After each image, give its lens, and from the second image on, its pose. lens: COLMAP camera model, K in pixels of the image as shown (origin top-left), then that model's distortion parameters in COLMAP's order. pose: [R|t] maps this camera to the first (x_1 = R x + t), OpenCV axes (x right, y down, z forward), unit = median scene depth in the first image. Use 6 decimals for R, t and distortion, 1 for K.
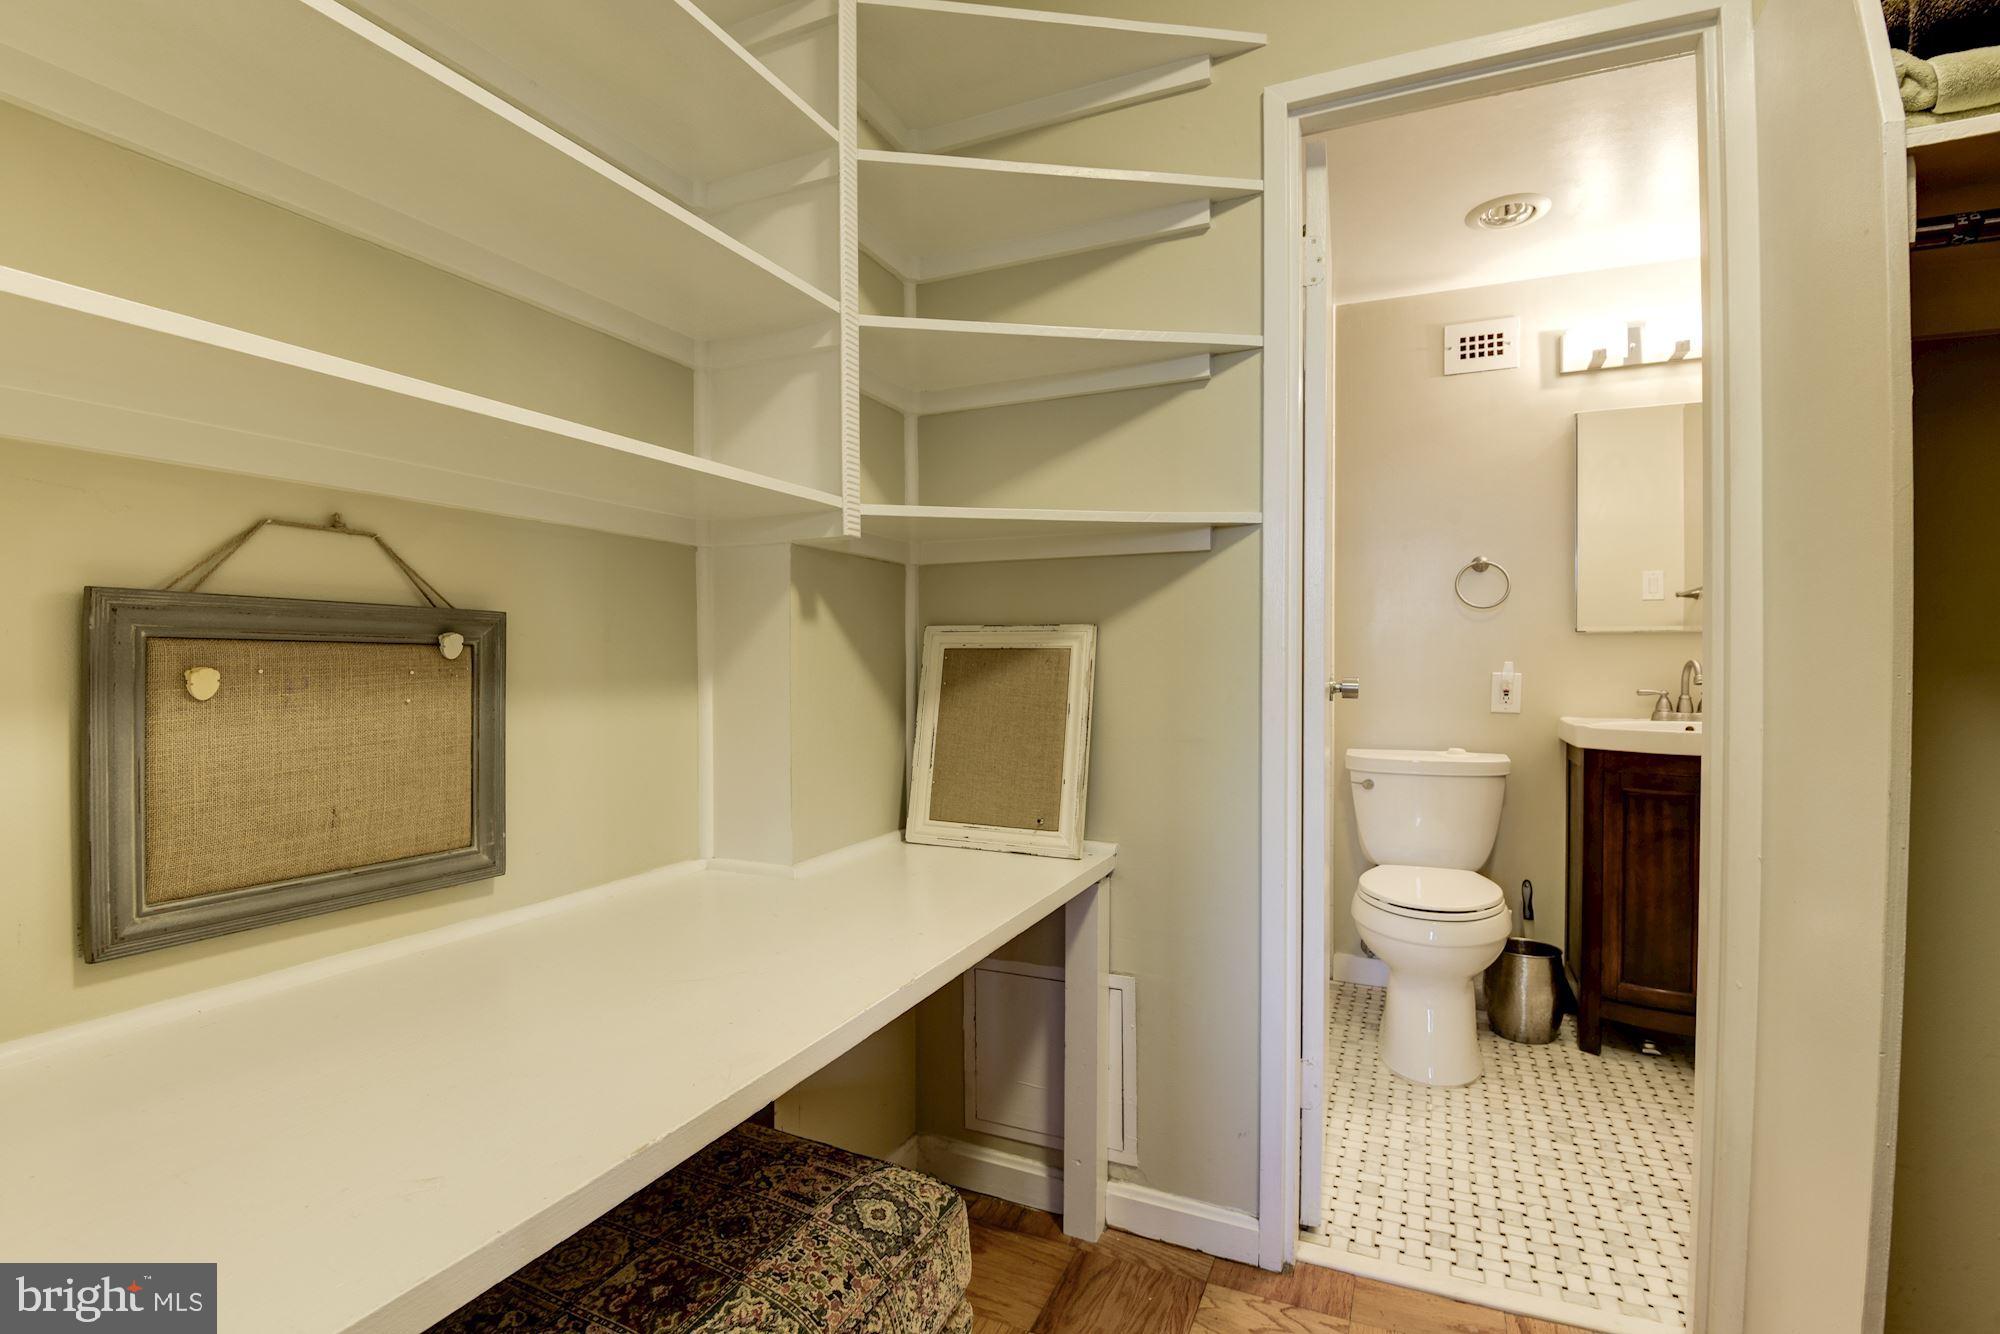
lens RADIAL K [[917.4, 0, 1003.6], [0, 917.4, 671.3], [0, 0, 1]] dist [0.008598, -0.023655]
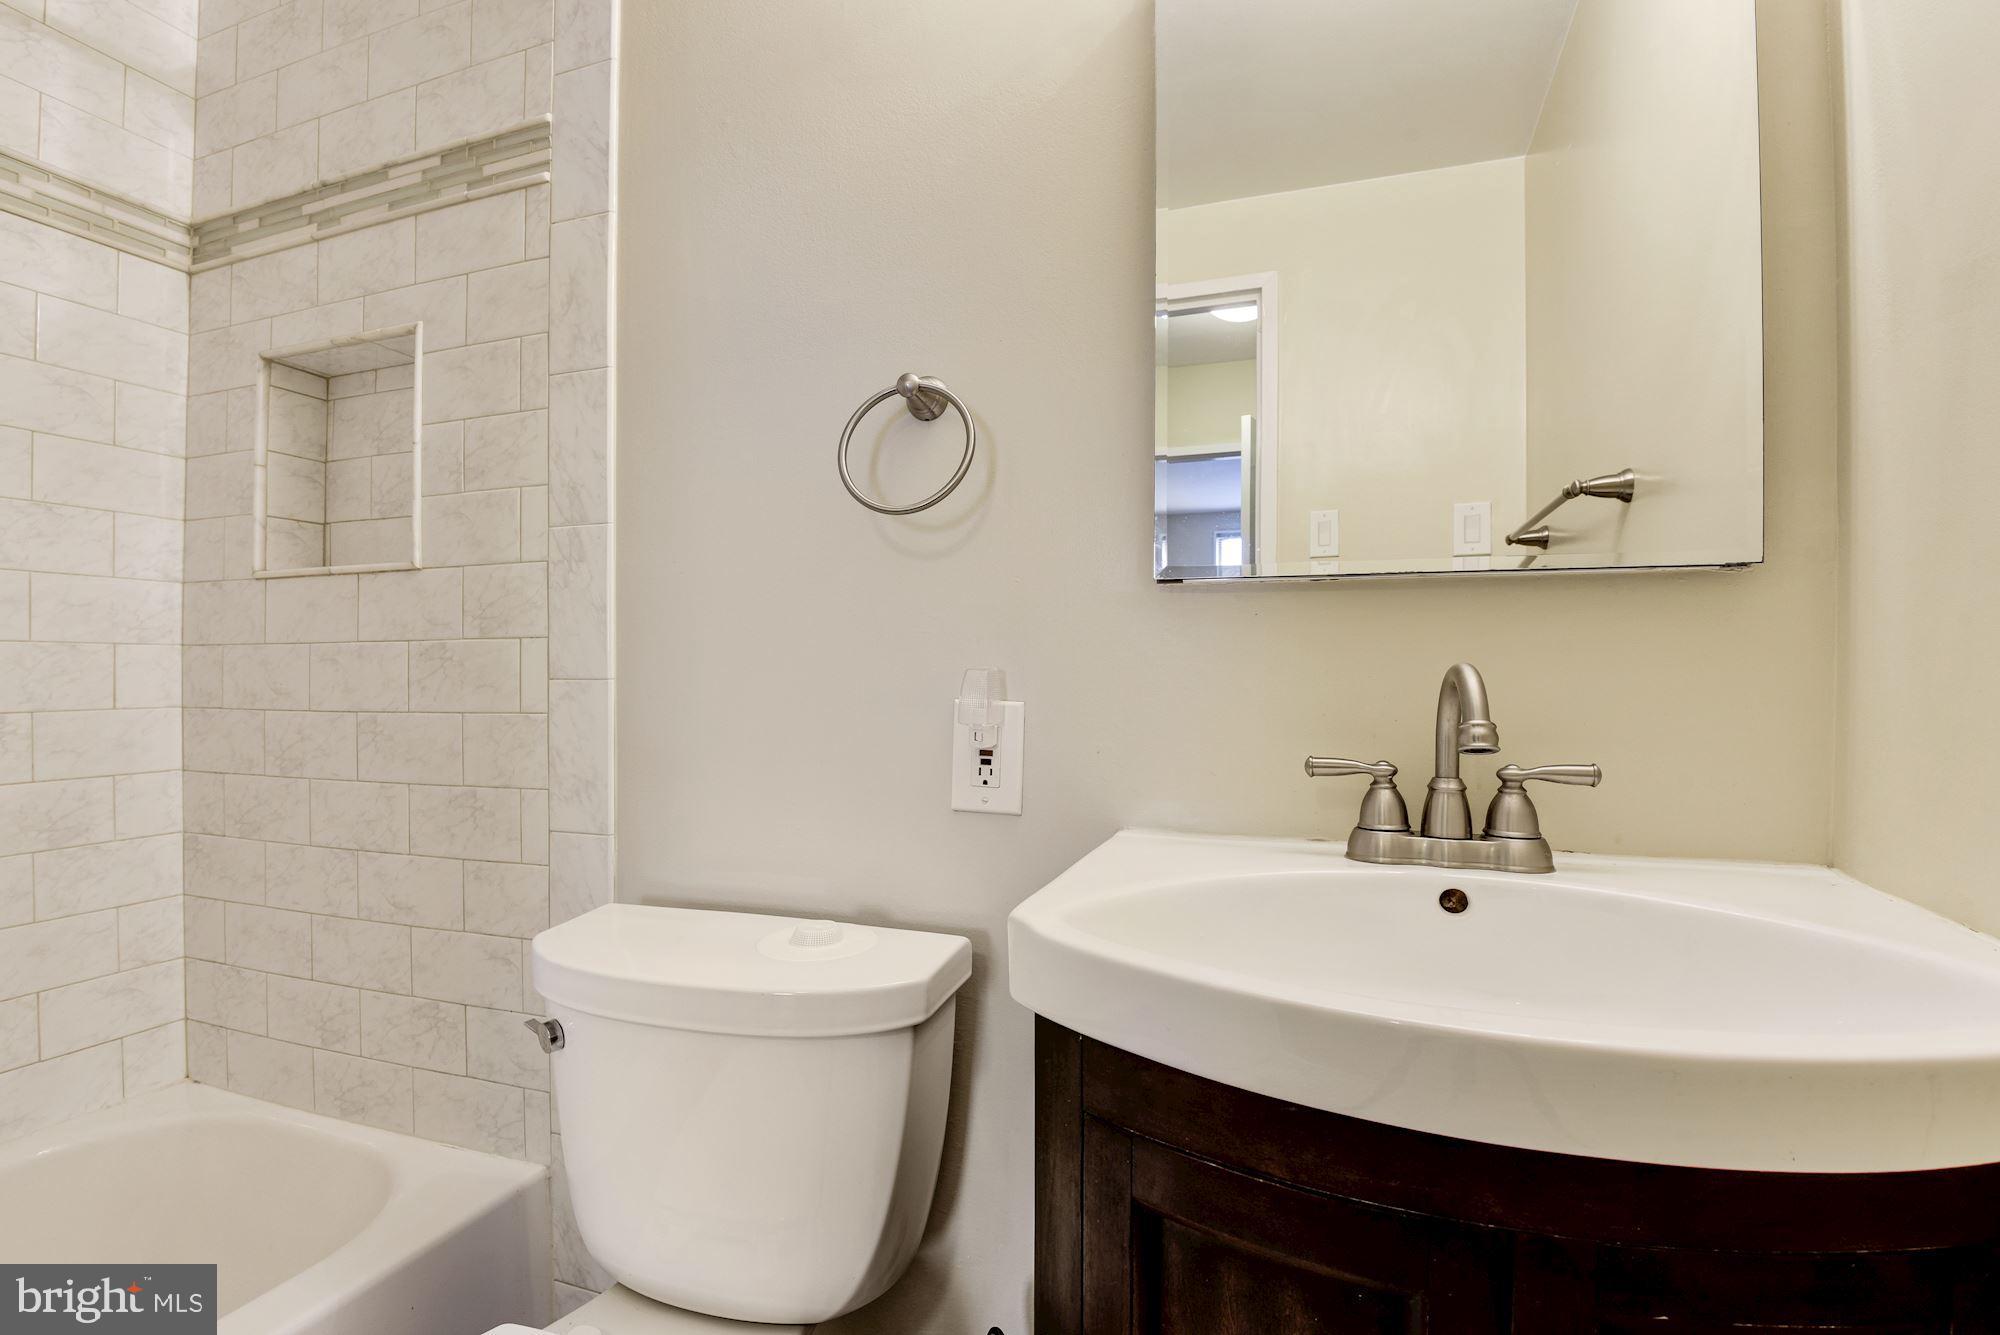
lens RADIAL K [[917.4, 0, 1003.6], [0, 917.4, 671.8], [0, 0, 1]] dist [0.008598, -0.023655]
pose [[0.995904, -0.001973, 0.090394, 0.565302], [0.002090, 0.999997, -0.001198, -0.009712], [-0.090391, 0.001382, 0.995905, 0.702464]]
